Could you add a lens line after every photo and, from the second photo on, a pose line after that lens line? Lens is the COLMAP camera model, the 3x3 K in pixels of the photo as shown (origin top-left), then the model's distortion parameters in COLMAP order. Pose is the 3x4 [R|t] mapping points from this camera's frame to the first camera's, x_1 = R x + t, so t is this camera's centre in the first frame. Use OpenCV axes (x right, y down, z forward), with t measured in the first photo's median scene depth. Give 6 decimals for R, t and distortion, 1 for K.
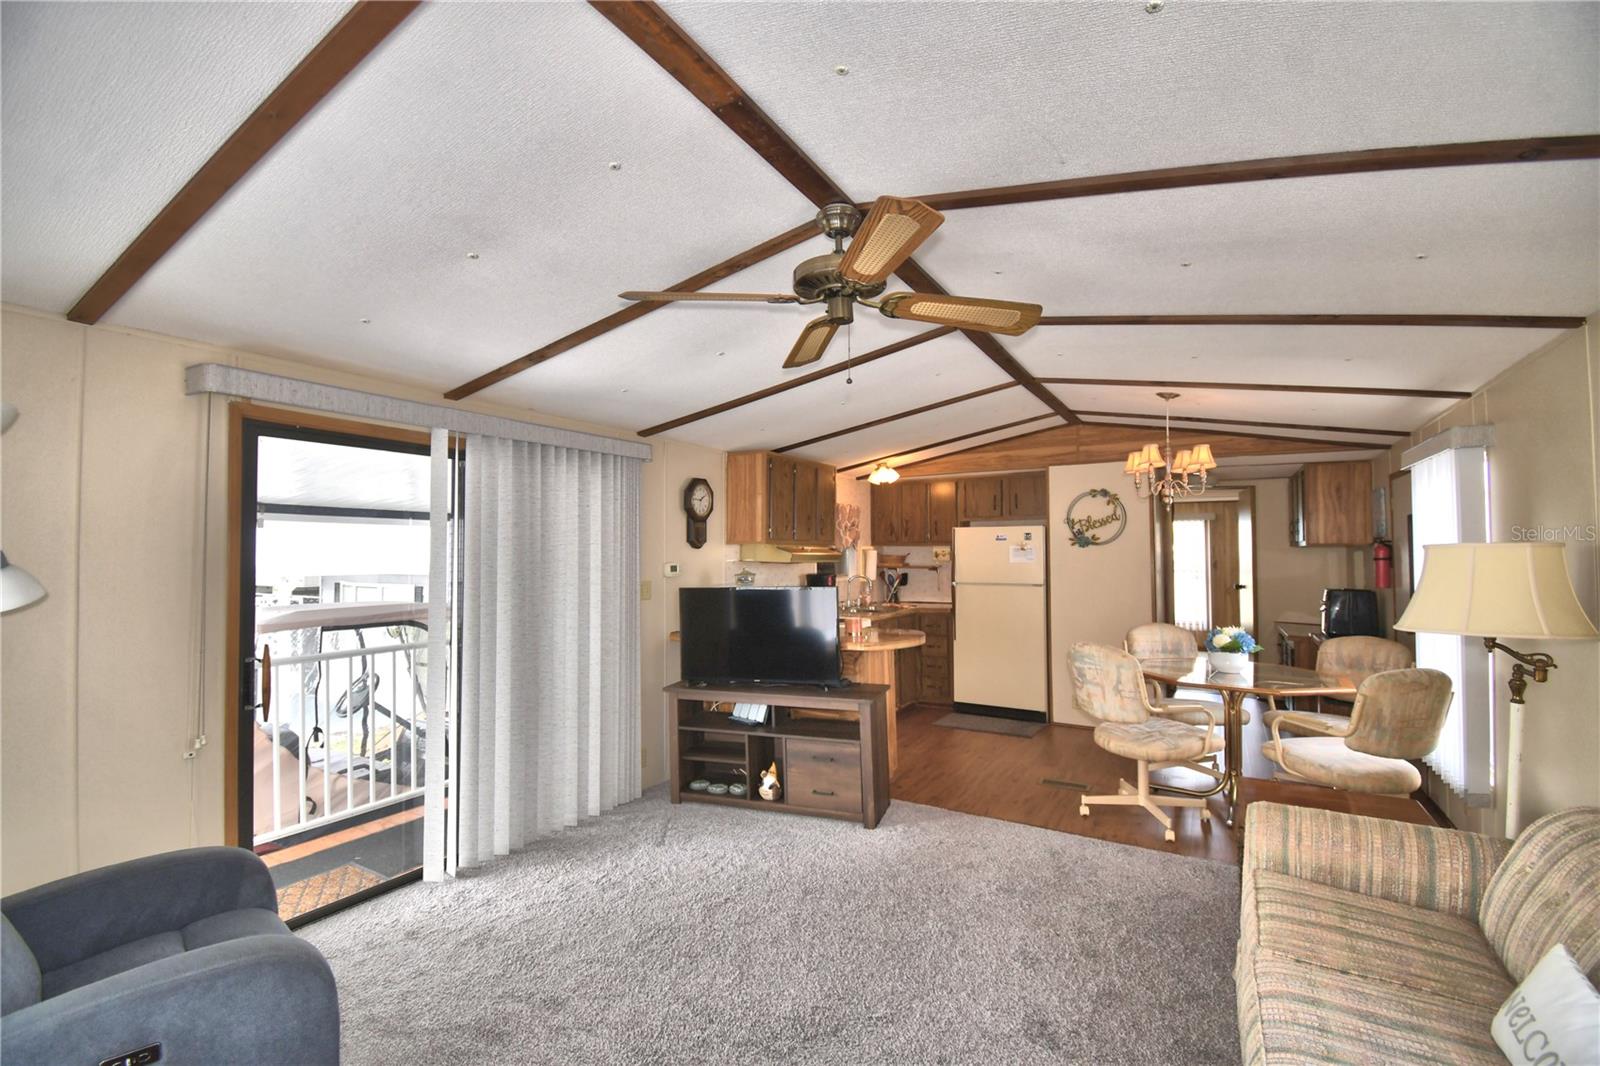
lens RADIAL K [[699.5, 0, 791.8], [0, 699.5, 531.8], [0, 0, 1]] dist [0.020462, -0.025272]
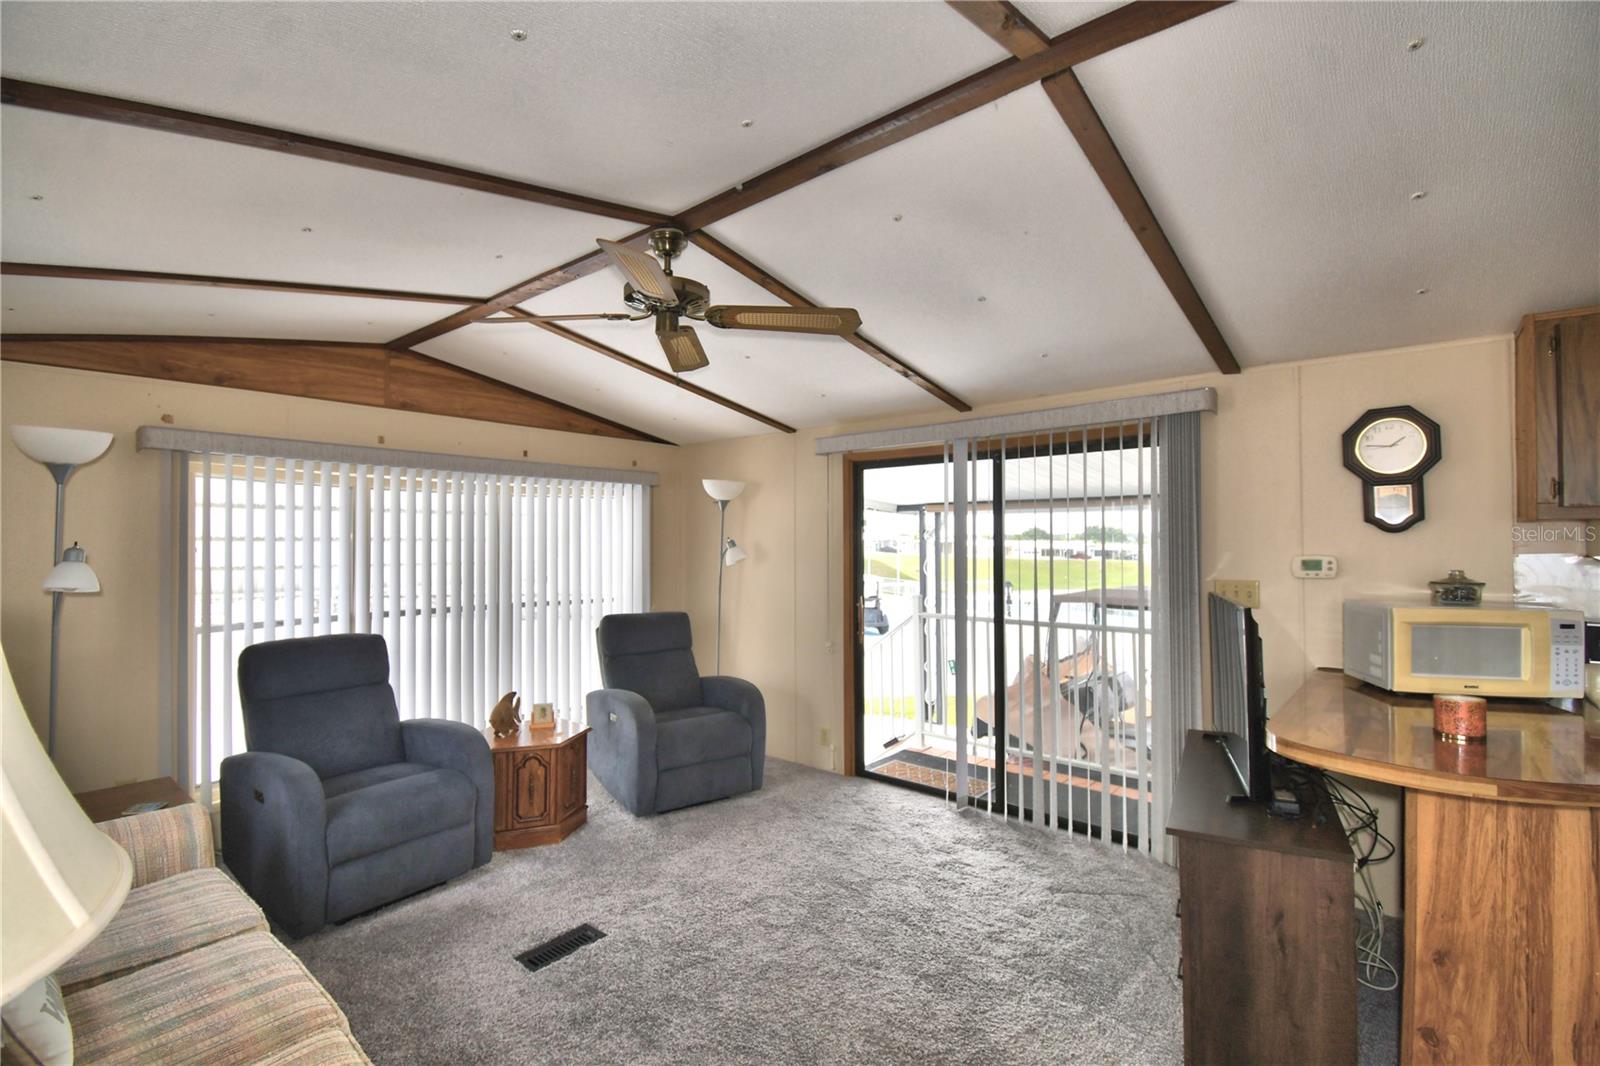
lens RADIAL K [[724.8, 0, 792.0], [0, 724.8, 532.0], [0, 0, 1]] dist [0.013070, -0.020219]
pose [[-0.173398, -0.009723, -0.984804, 0.427448], [0.034097, 0.999293, -0.015870, 0.013535], [0.984261, -0.036331, -0.172944, 0.509147]]
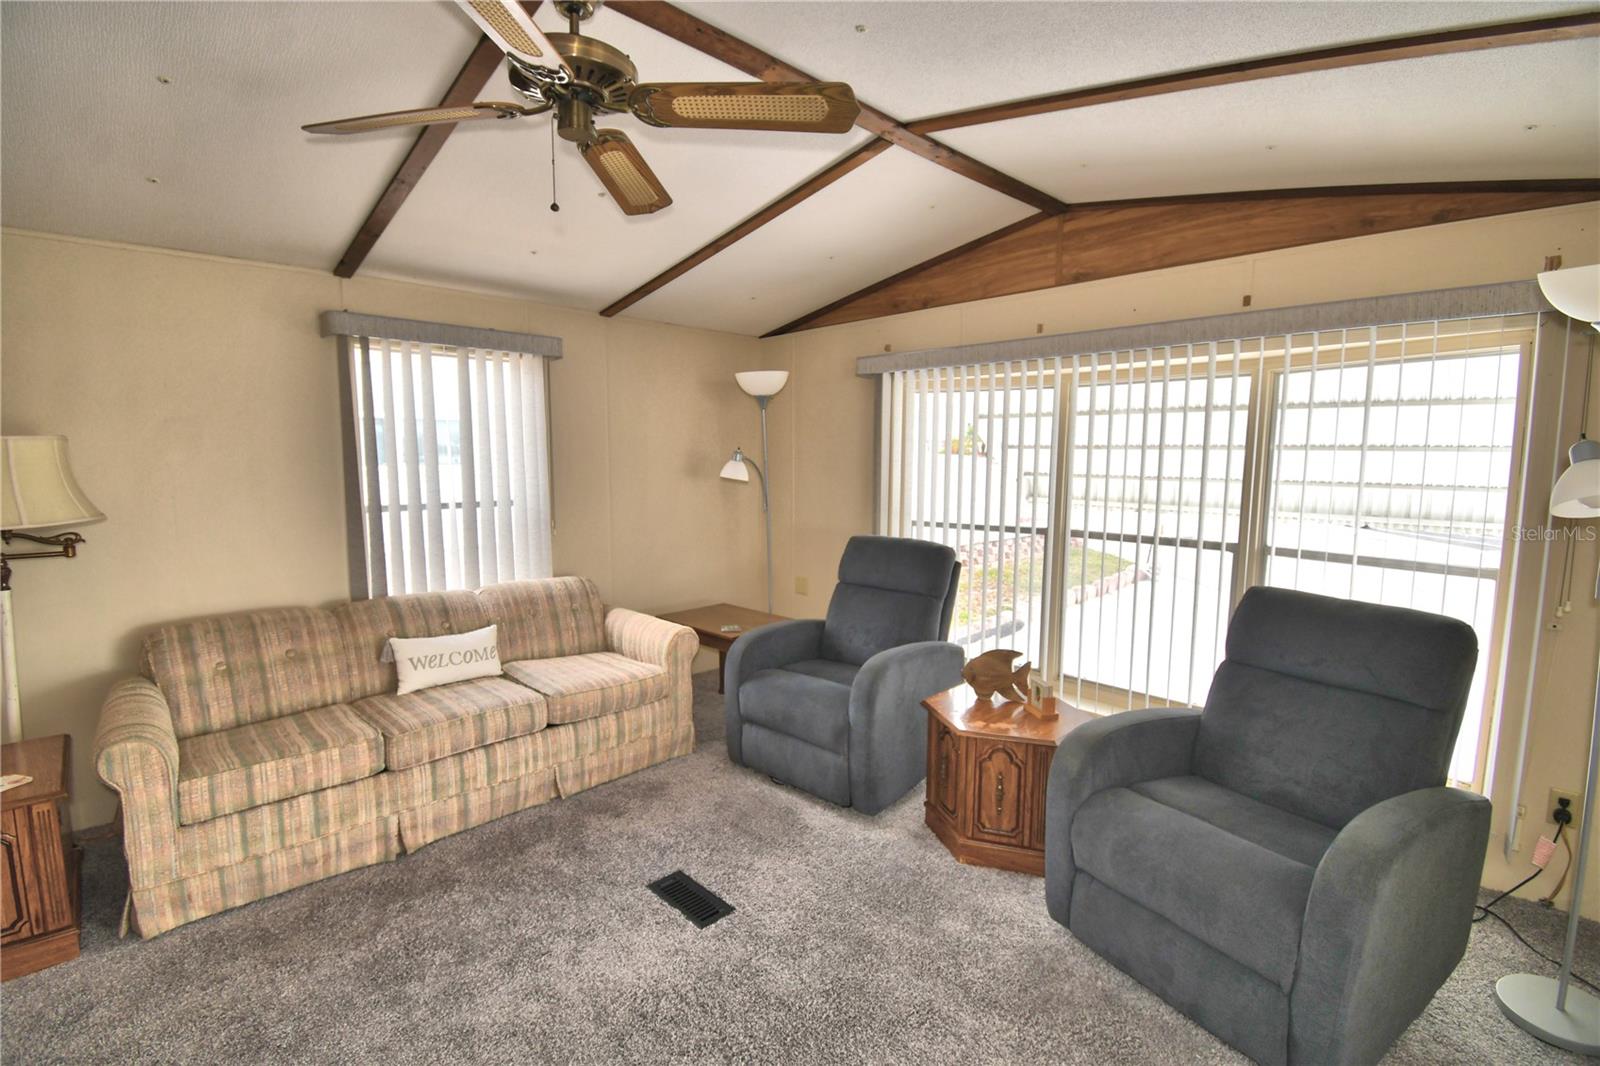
lens RADIAL K [[707.5, 0, 792.7], [0, 707.5, 531.5], [0, 0, 1]] dist [0.020545, -0.025416]
pose [[-0.964470, -0.031694, 0.262283, -0.136763], [-0.011853, 0.996969, 0.076885, 0.024648], [-0.263925, 0.071045, -0.961923, 0.628115]]
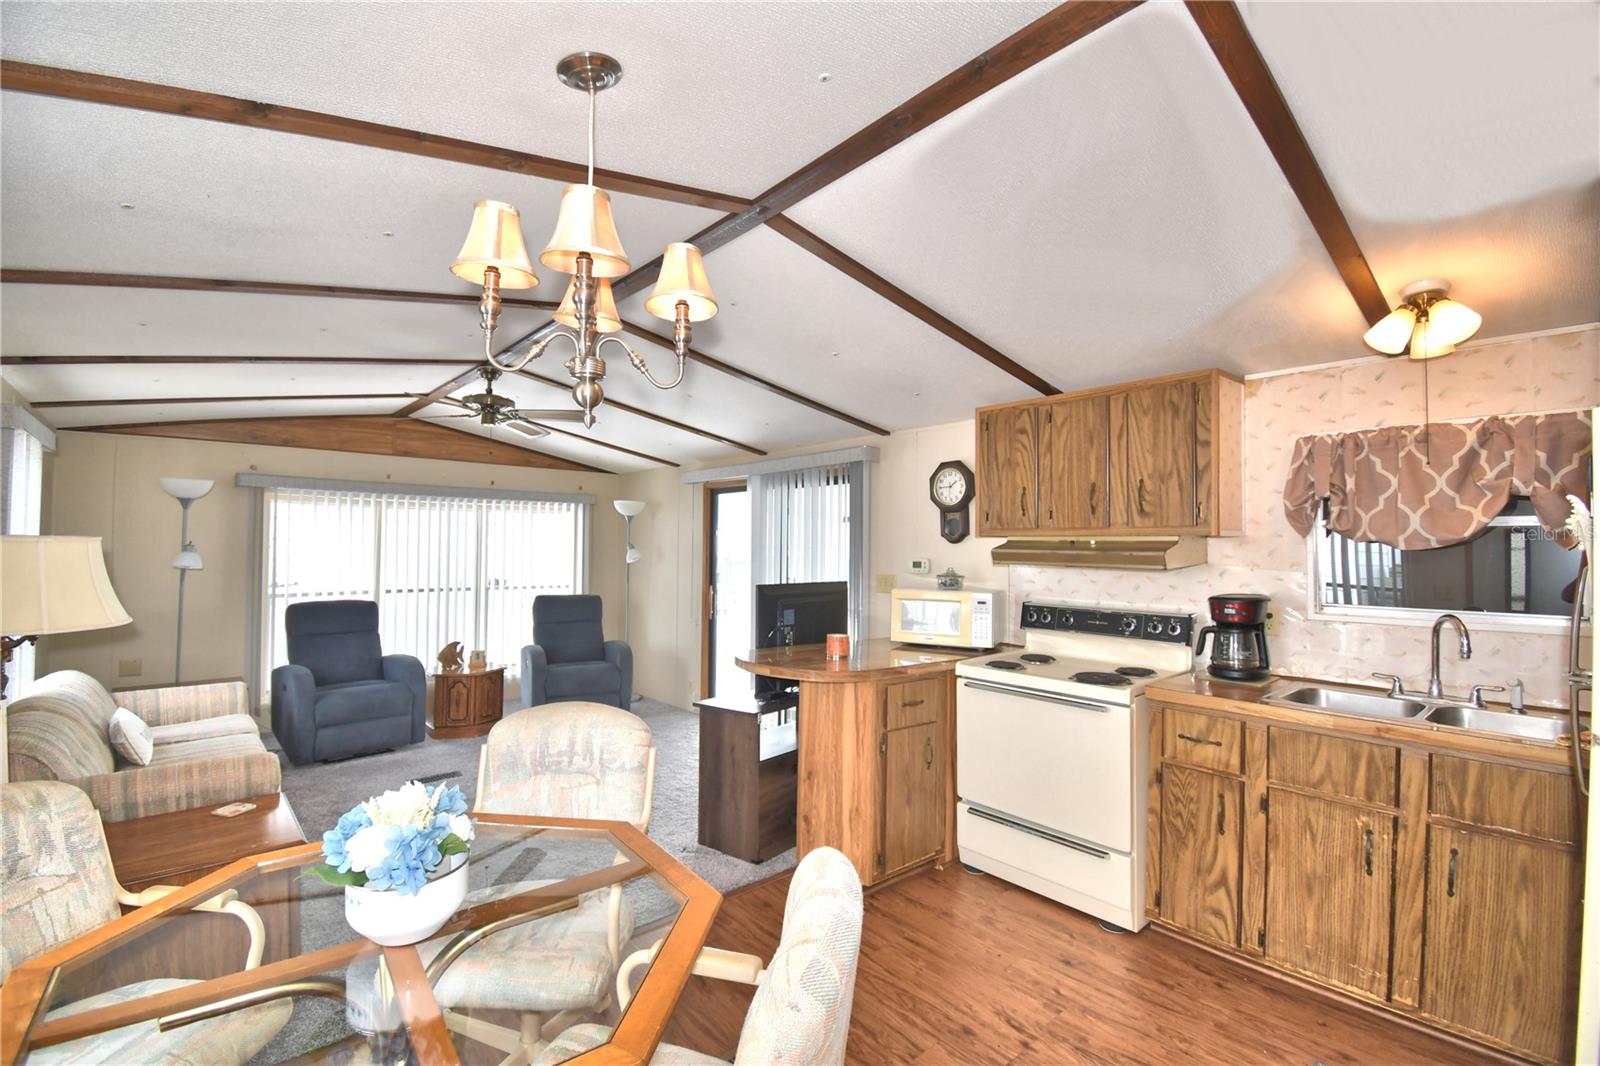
lens RADIAL K [[699.5, 0, 791.8], [0, 699.5, 531.8], [0, 0, 1]] dist [0.020462, -0.025272]
pose [[-0.311498, -0.020743, -0.950020, 0.602516], [0.021877, 0.999340, -0.028993, 0.024679], [0.949995, -0.029814, -0.310838, 0.878323]]
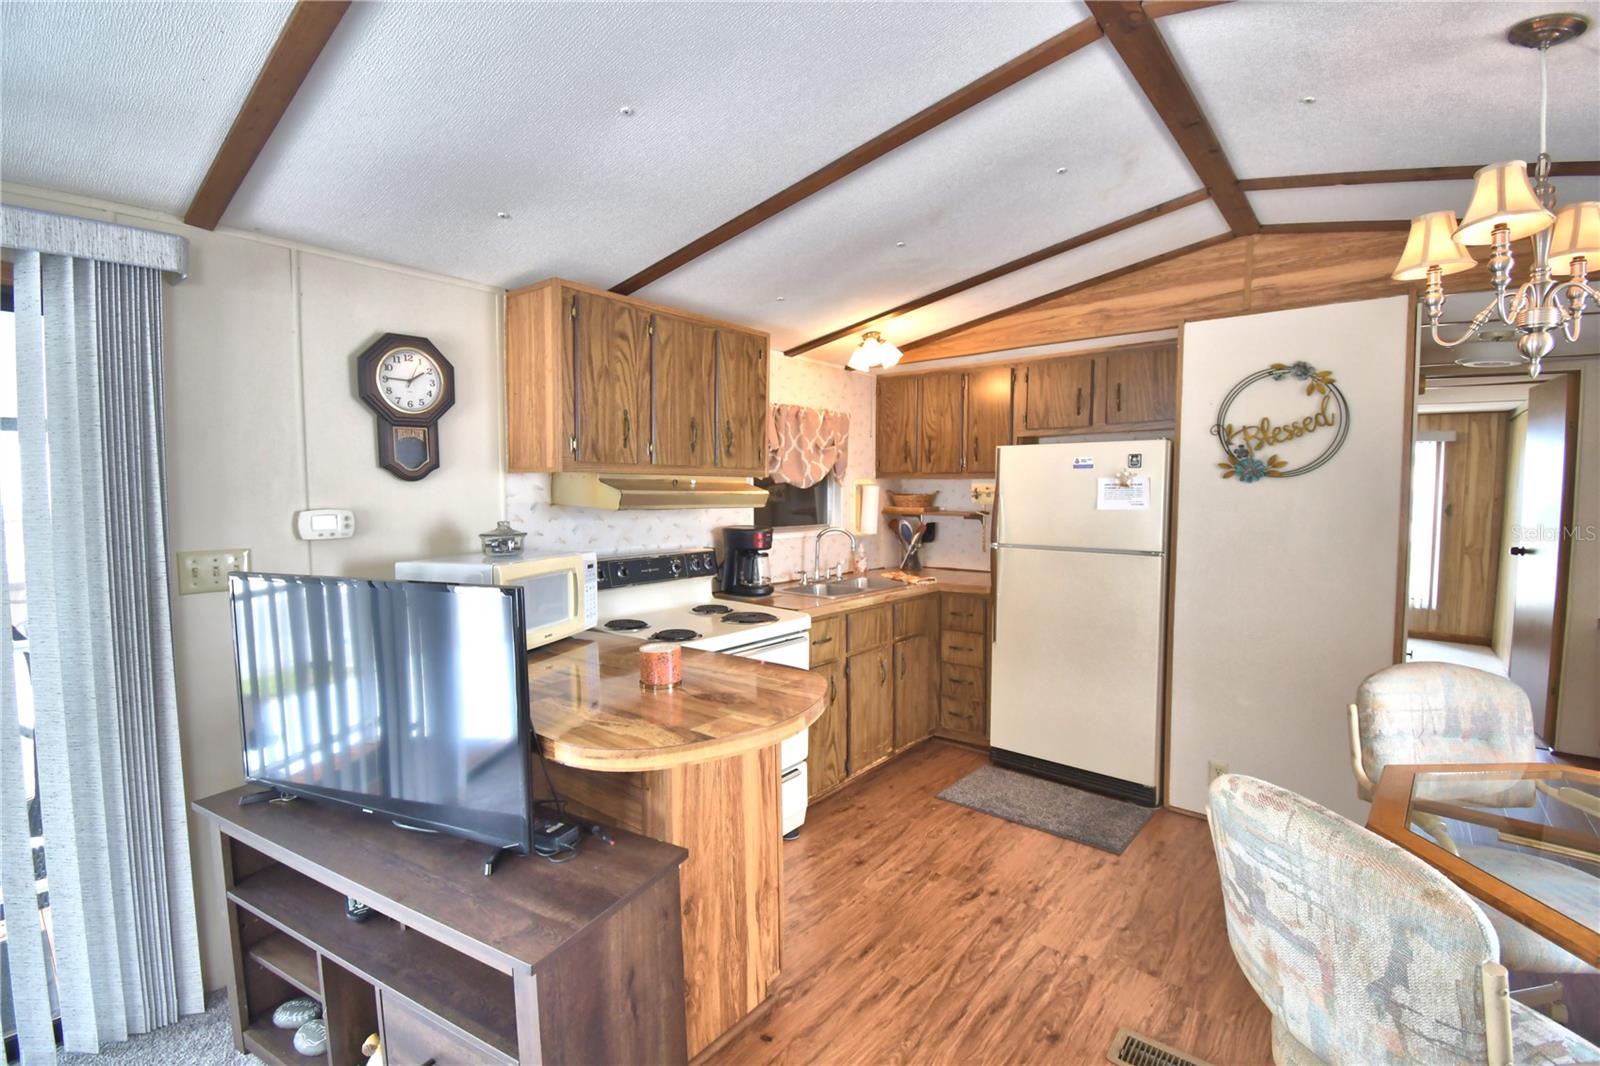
lens RADIAL K [[707.5, 0, 792.7], [0, 707.5, 531.5], [0, 0, 1]] dist [0.020545, -0.025416]
pose [[0.988054, 0.014037, -0.153470, 0.170692], [0.000017, 0.995833, 0.091193, 0.011395], [0.154111, -0.090106, 0.983936, 0.444120]]
